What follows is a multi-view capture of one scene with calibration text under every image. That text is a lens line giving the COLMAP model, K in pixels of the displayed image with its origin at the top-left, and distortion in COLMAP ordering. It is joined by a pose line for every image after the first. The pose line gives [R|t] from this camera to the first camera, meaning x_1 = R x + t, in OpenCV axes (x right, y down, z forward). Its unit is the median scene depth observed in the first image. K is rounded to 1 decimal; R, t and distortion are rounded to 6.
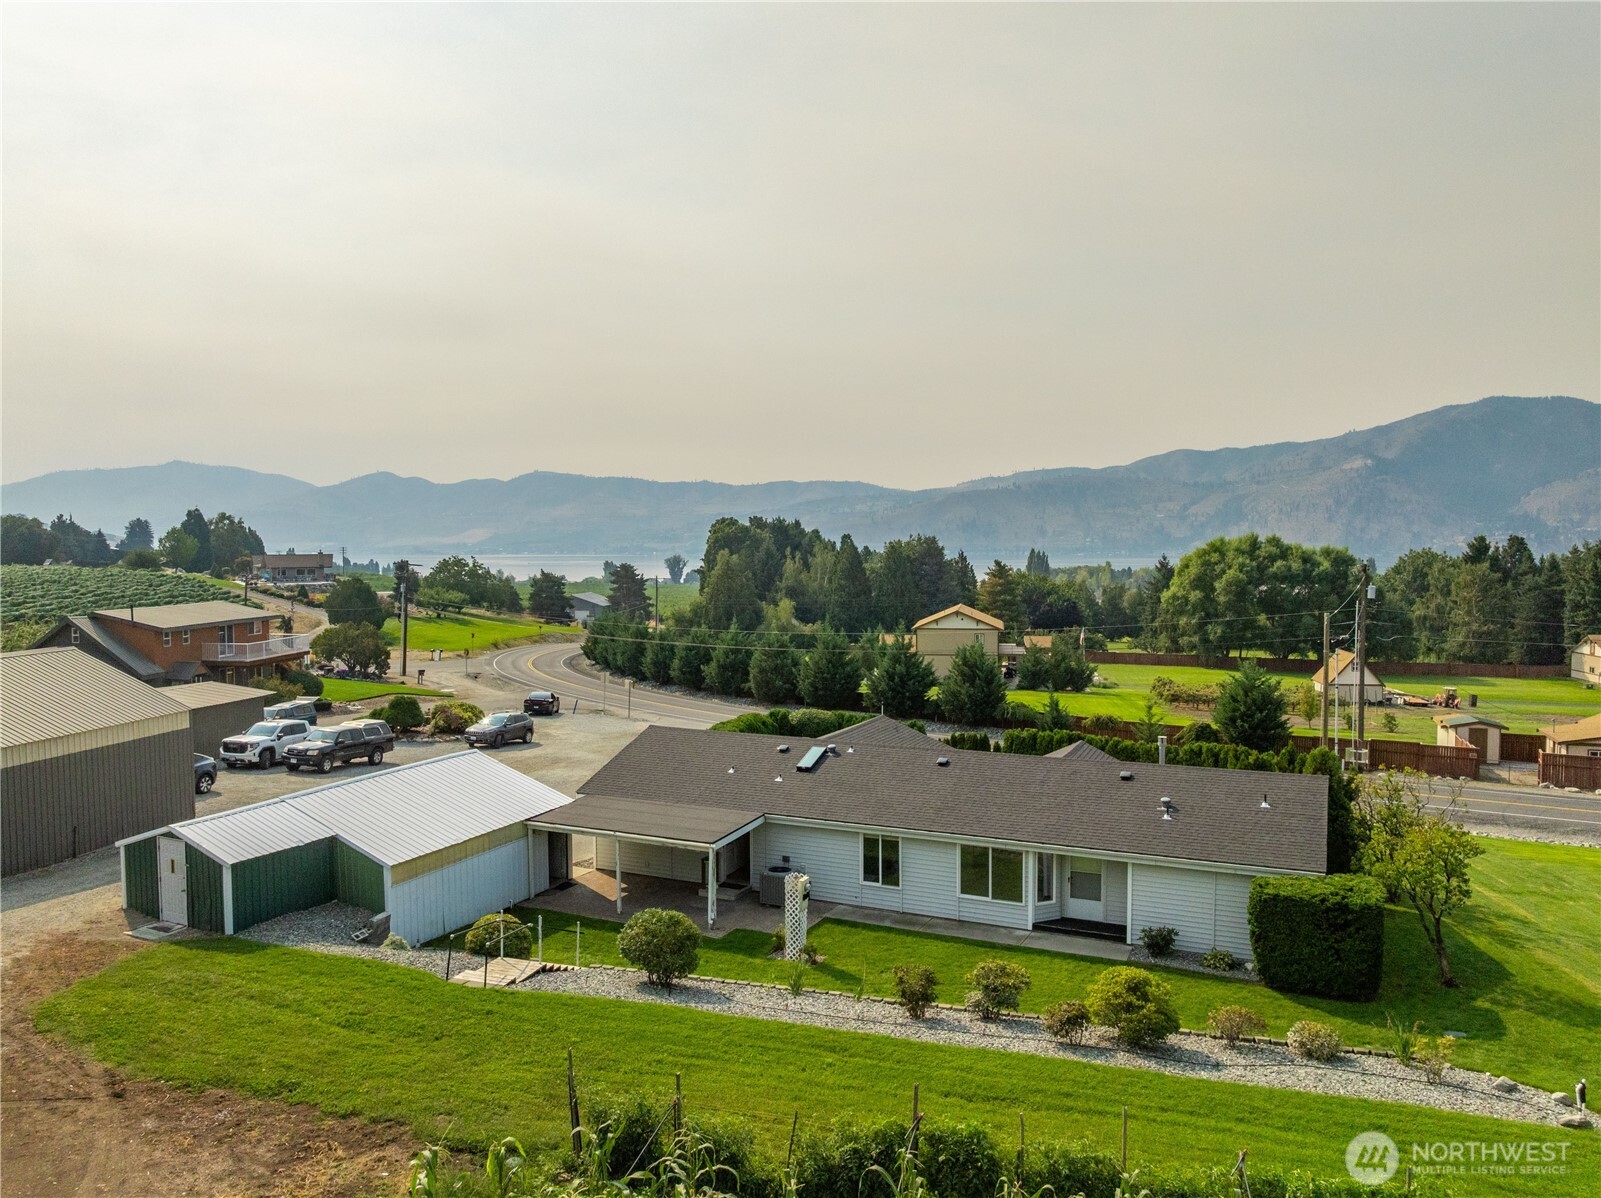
lens RADIAL K [[1134.9, 0, 800.5], [0, 1134.9, 599.0], [0, 0, 1]] dist [-0.036373, -0.002056]
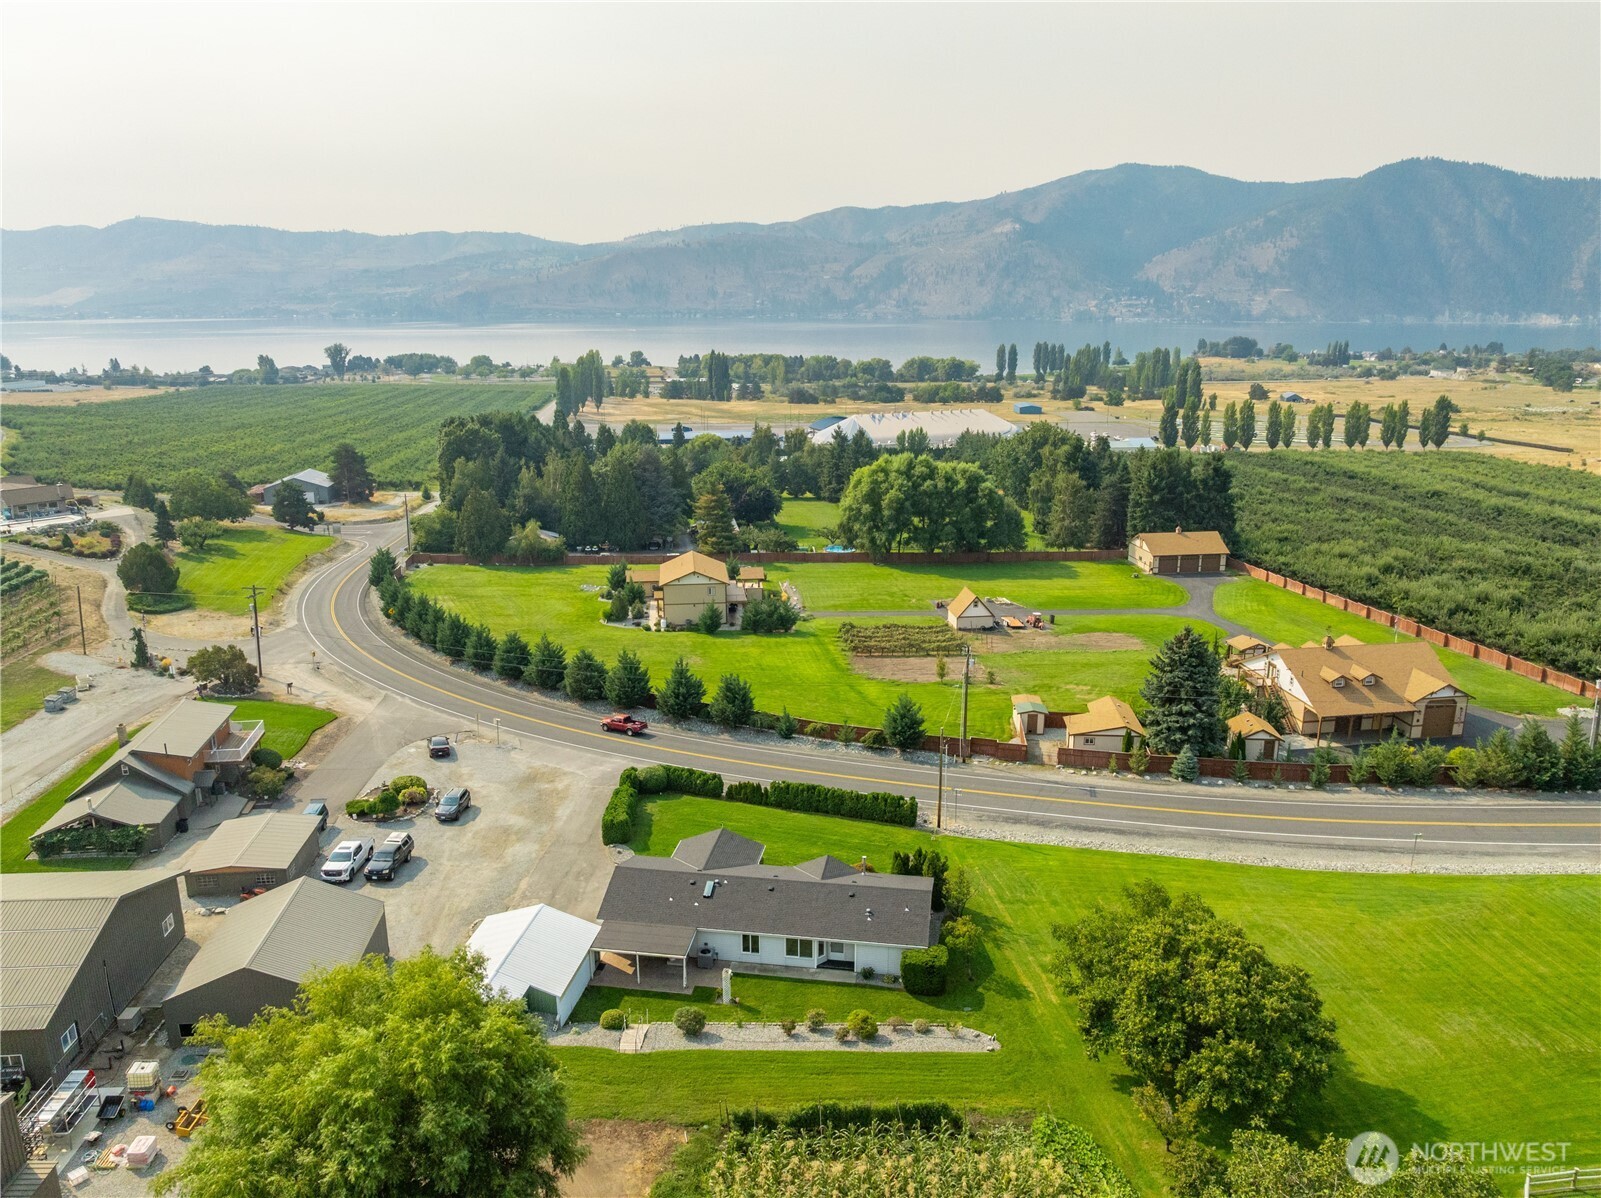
lens RADIAL K [[1134.9, 0, 800.5], [0, 1134.9, 599.0], [0, 0, 1]] dist [-0.036373, -0.002056]
pose [[0.959459, -0.069838, 0.273058, -0.195773], [0.011070, 0.977404, 0.211088, -0.447436], [-0.281630, -0.199507, 0.938553, -0.499280]]
